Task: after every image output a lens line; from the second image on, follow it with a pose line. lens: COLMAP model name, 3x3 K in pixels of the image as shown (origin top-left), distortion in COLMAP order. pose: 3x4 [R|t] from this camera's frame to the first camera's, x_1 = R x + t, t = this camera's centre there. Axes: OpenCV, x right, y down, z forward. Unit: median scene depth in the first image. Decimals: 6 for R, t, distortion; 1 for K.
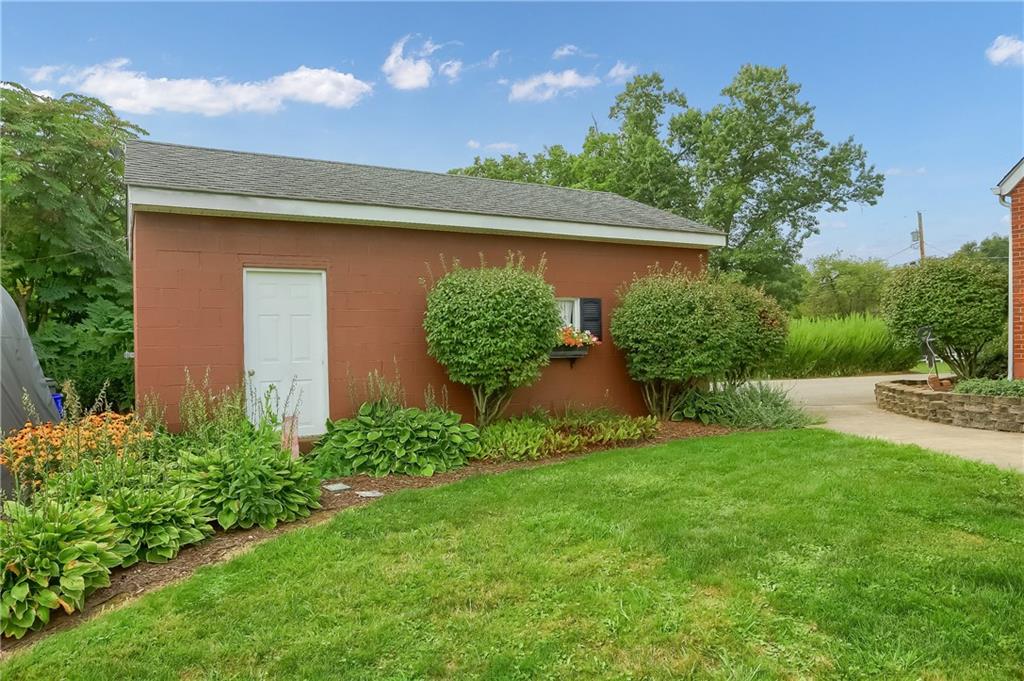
lens RADIAL K [[697.9, 0, 494.5], [0, 697.9, 327.1], [0, 0, 1]] dist [0.018020, 0.002718]
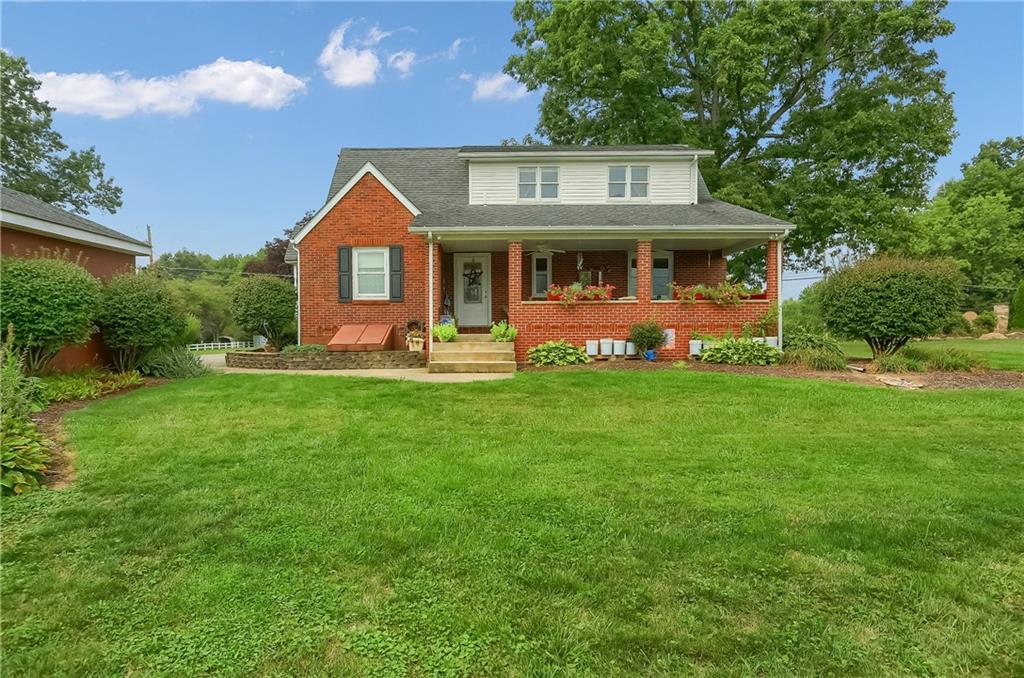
lens RADIAL K [[680.1, 0, 512.1], [0, 680.1, 339.9], [0, 0, 1]] dist [-0.010431, -0.000746]
pose [[0.454888, 0.000568, 0.890548, -0.134401], [-0.018595, 0.999788, 0.008861, 0.007271], [-0.890354, -0.020590, 0.454802, -0.066221]]
